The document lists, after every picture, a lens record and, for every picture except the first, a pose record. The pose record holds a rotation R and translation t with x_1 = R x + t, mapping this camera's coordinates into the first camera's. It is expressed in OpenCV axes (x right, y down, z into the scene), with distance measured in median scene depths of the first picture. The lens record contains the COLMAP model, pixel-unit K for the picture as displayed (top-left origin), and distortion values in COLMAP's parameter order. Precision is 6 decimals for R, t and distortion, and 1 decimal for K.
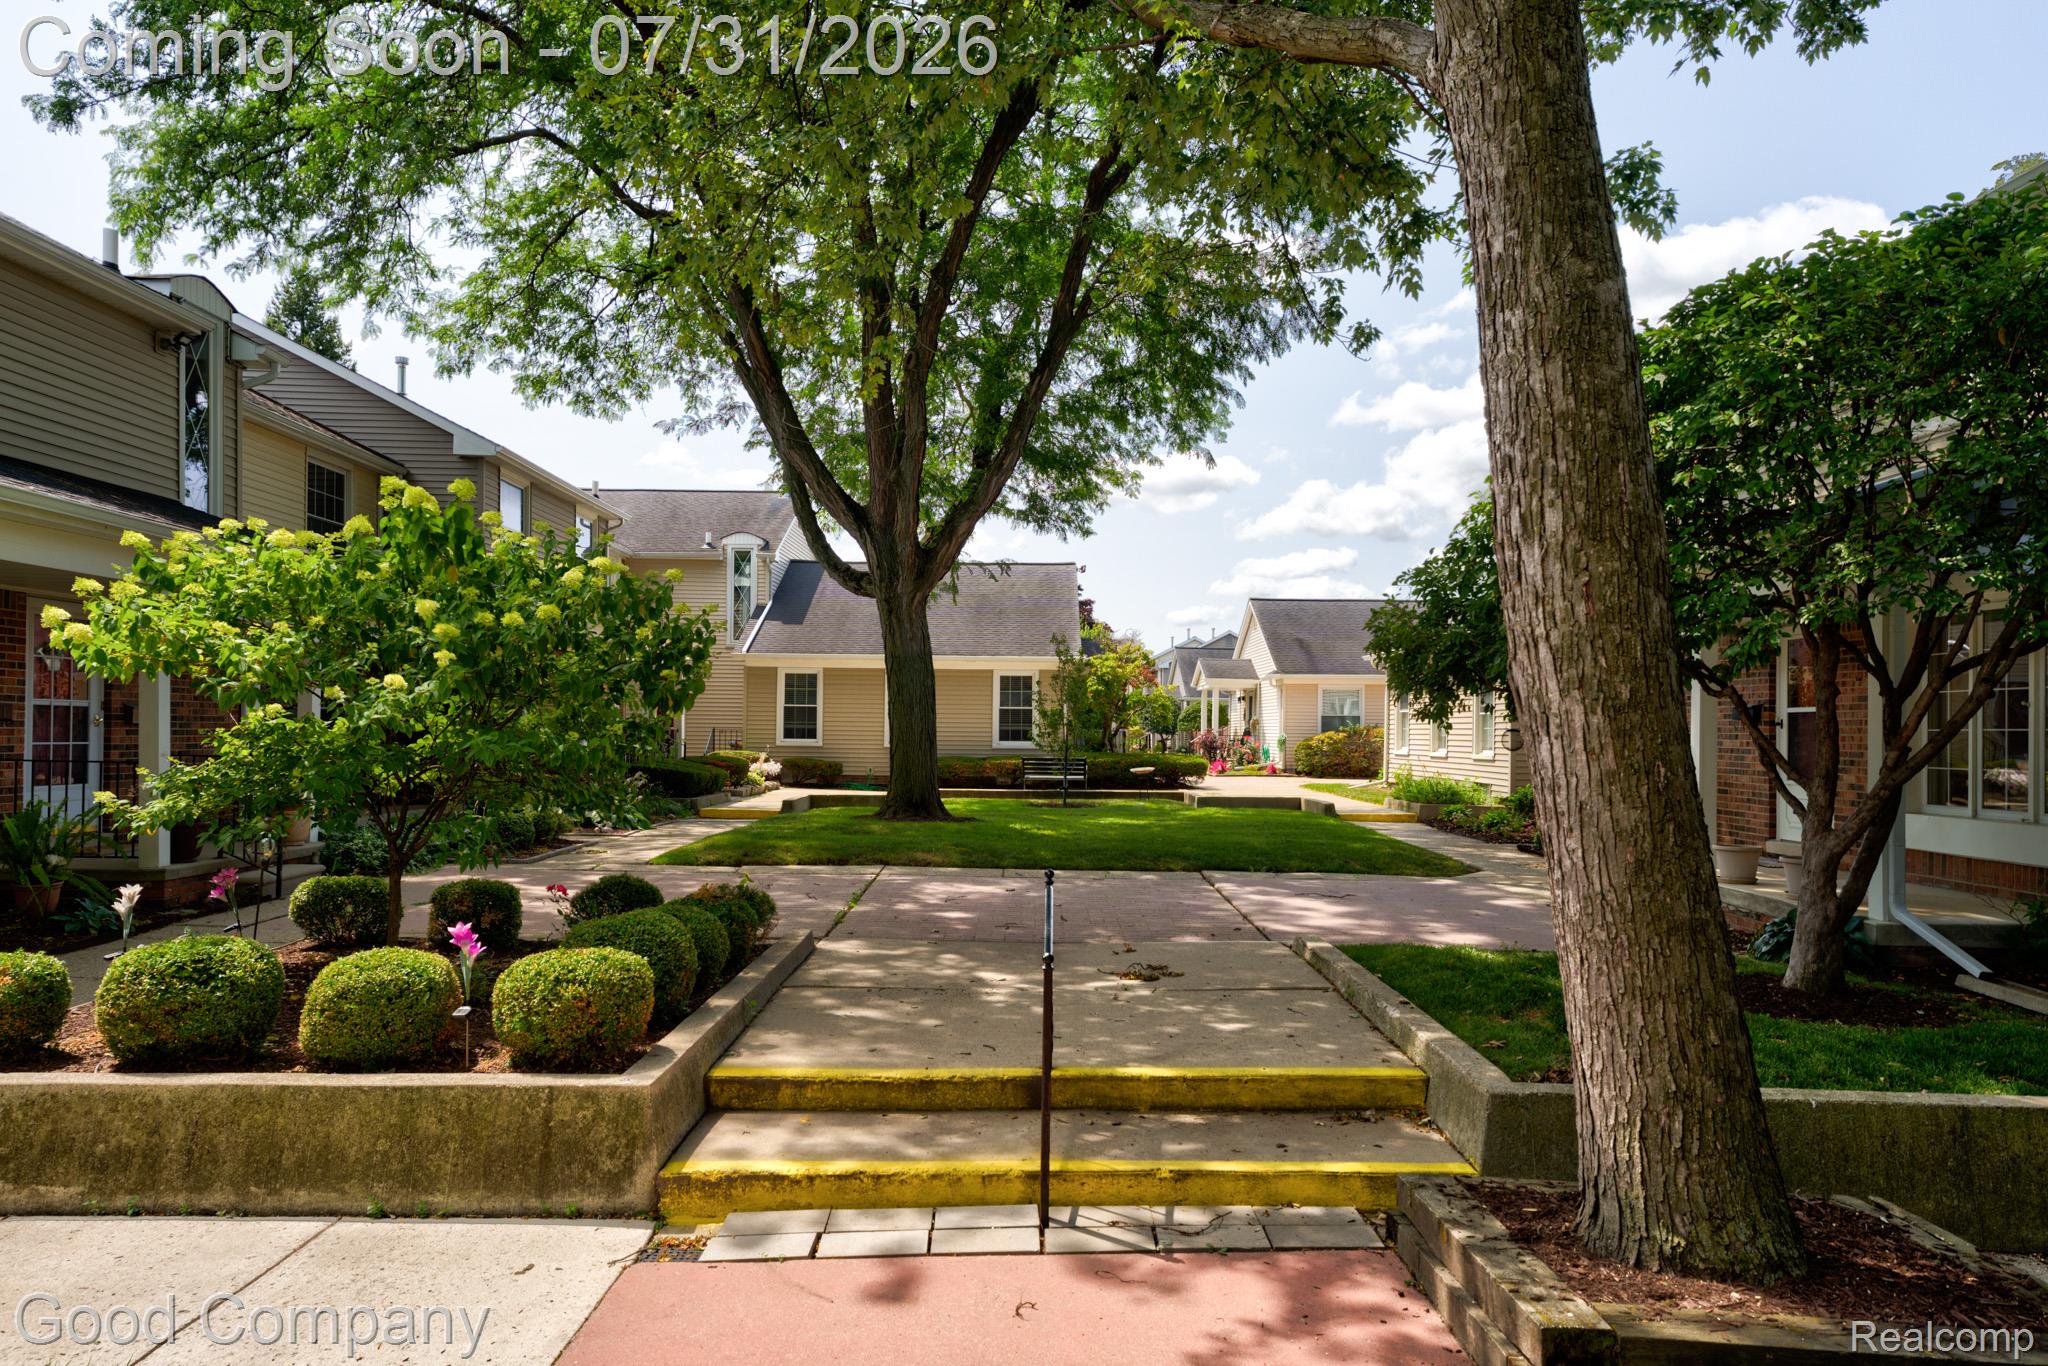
lens RADIAL K [[1377.6, 0, 1029.2], [0, 1377.6, 727.0], [0, 0, 1]] dist [0.039055, 0.000772]
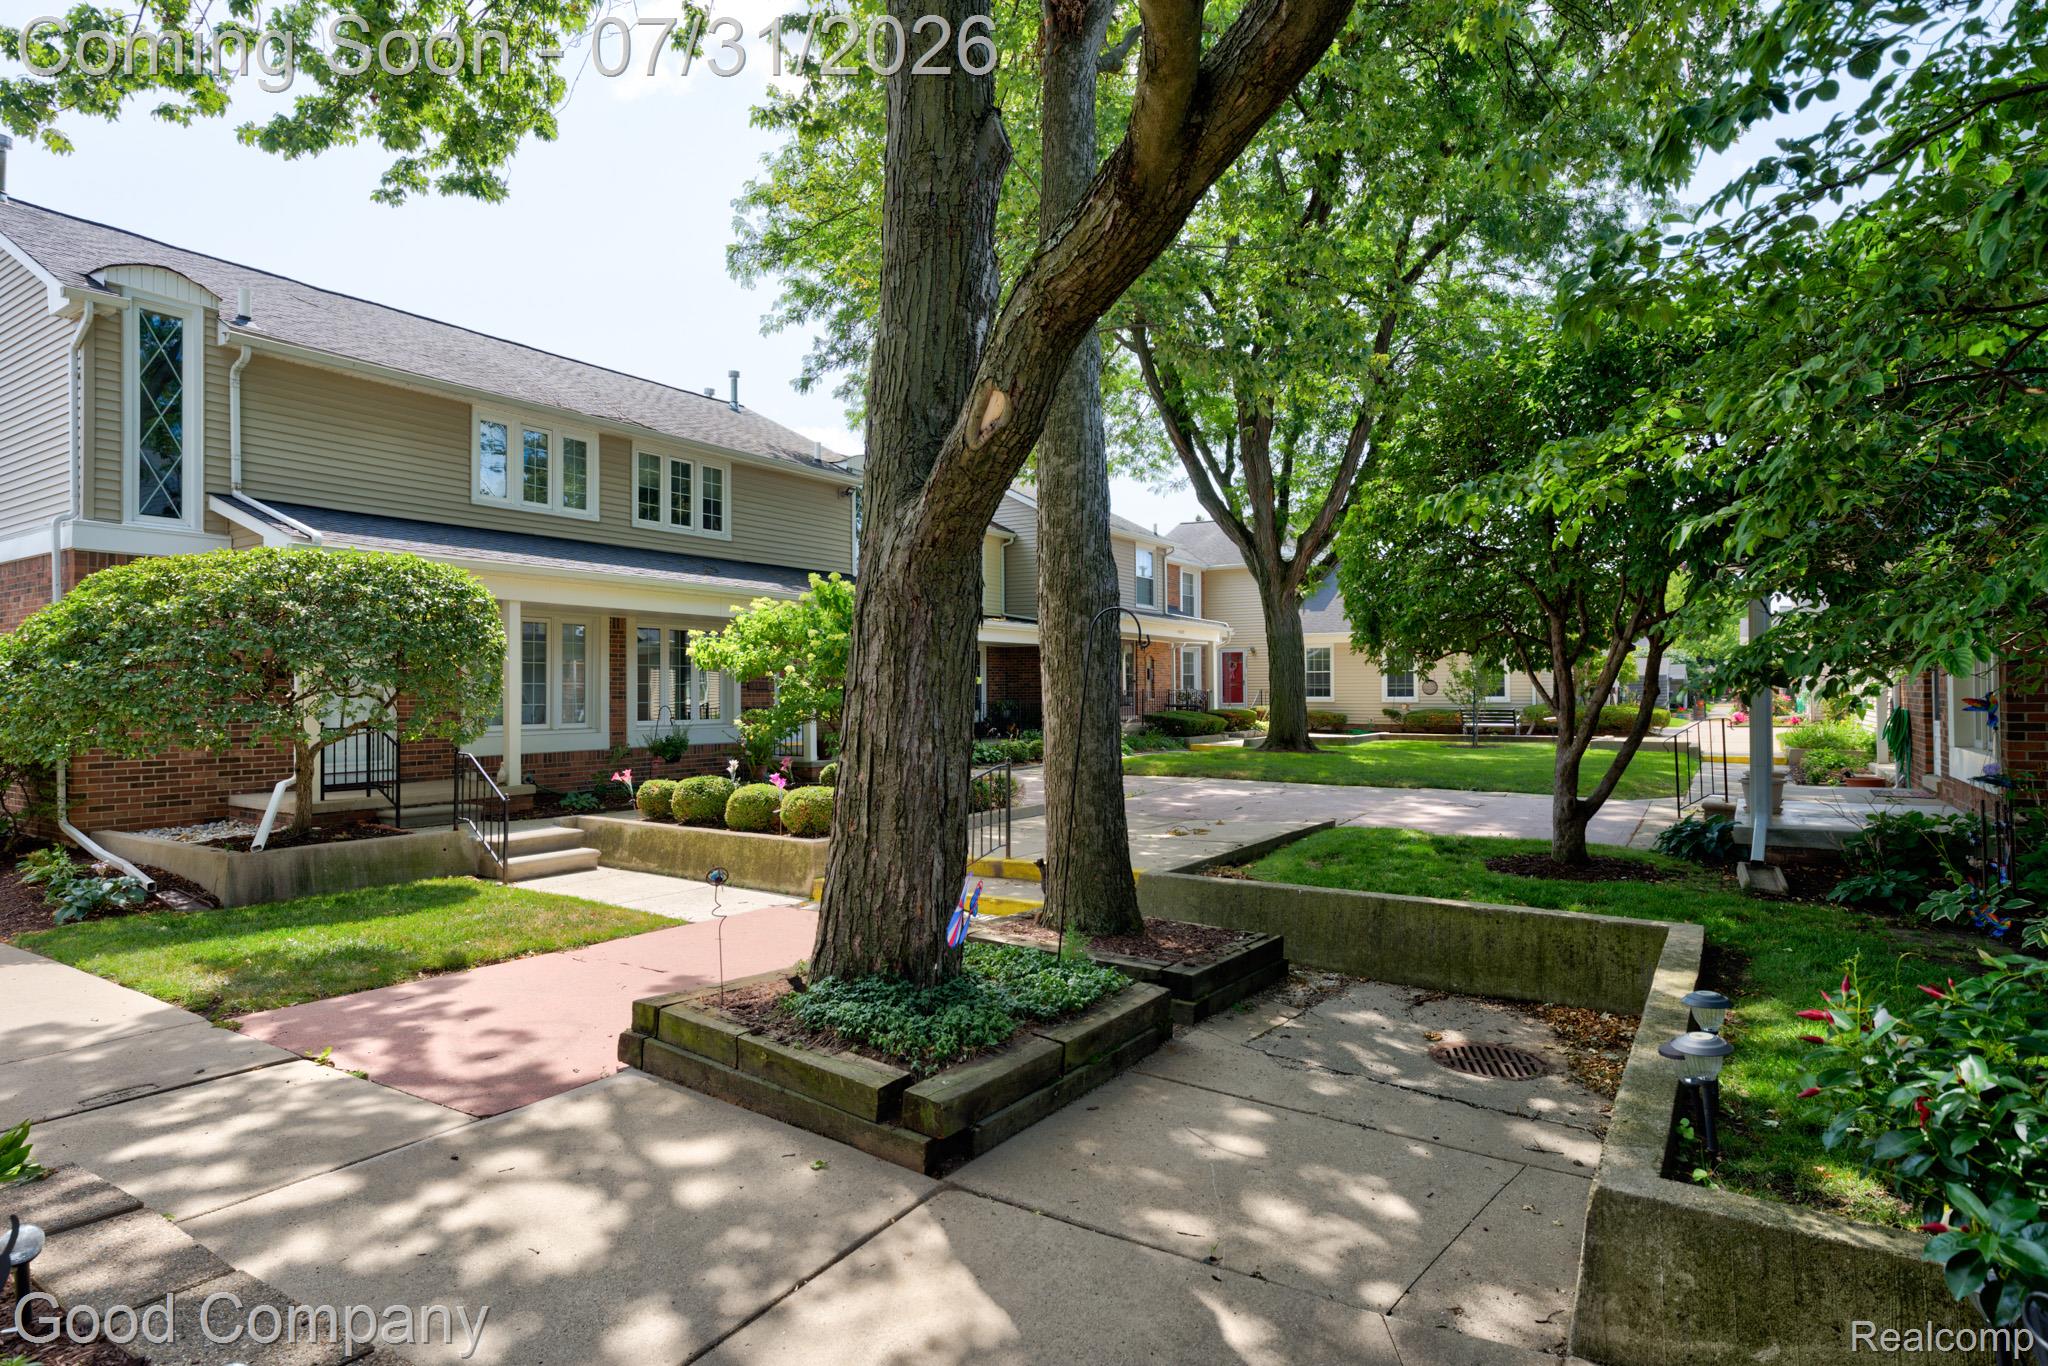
lens RADIAL K [[1124.0, 0, 1024.0], [0, 1124.0, 683.0], [0, 0, 1]] dist [0.000241, 0.000364]
pose [[0.835442, -0.016696, -0.549325, 1.024042], [0.012755, 0.999858, -0.010991, 0.019714], [0.549430, 0.002176, 0.835537, -0.362830]]
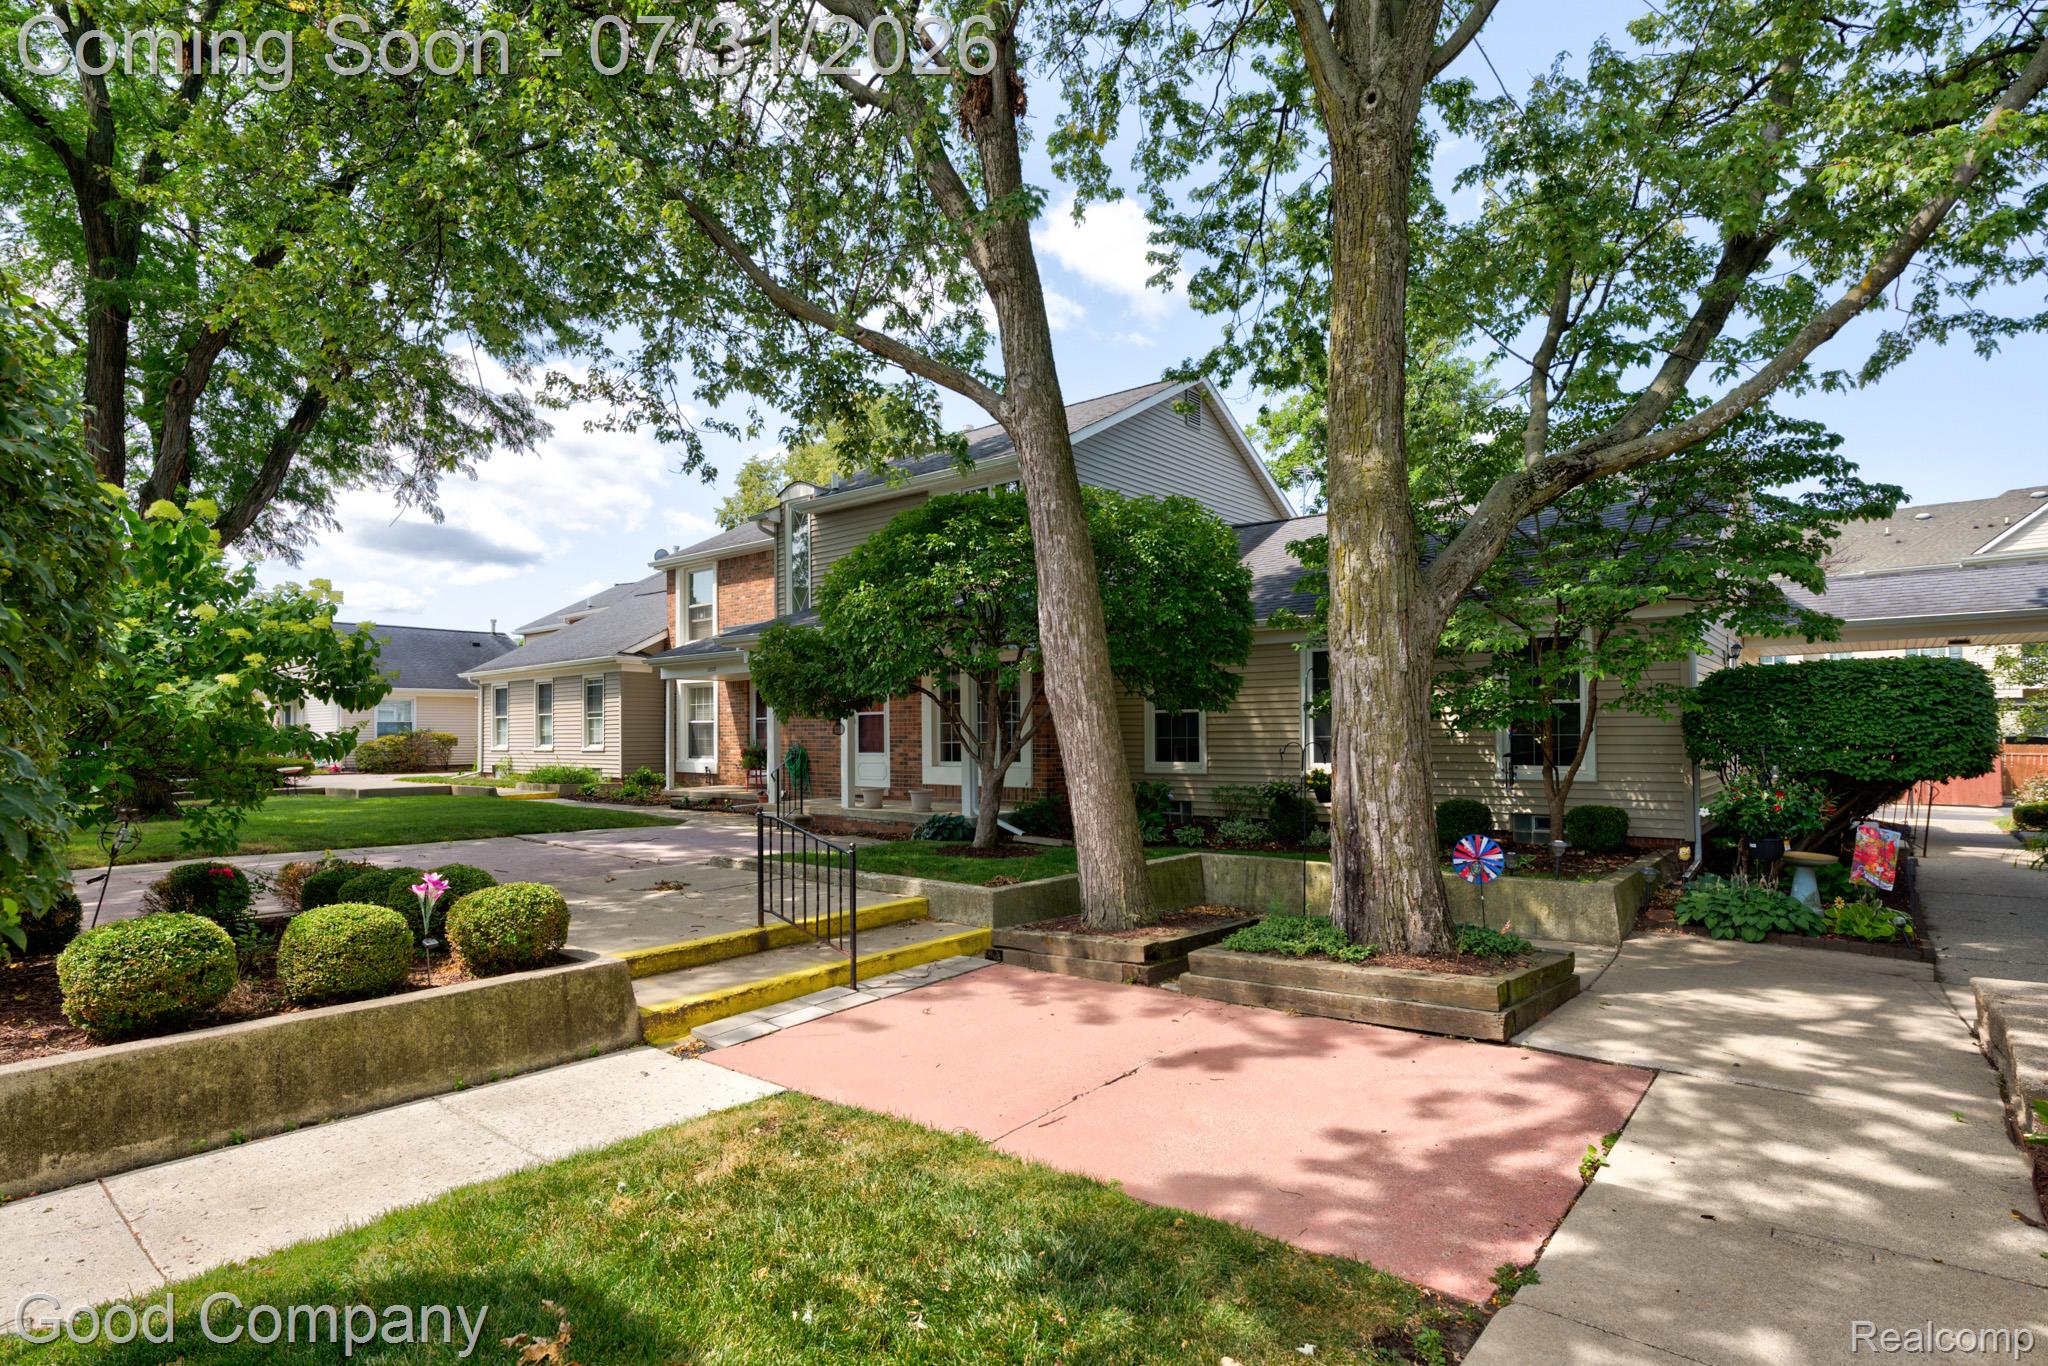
lens RADIAL K [[1021.0, 0, 1019.0], [0, 1021.0, 727.1], [0, 0, 1]] dist [-0.037661, 0.023681]
pose [[0.644411, -0.009853, 0.764616, -0.847167], [0.011731, 0.999927, 0.002999, 0.009722], [-0.764589, 0.007037, 0.644480, -0.025927]]
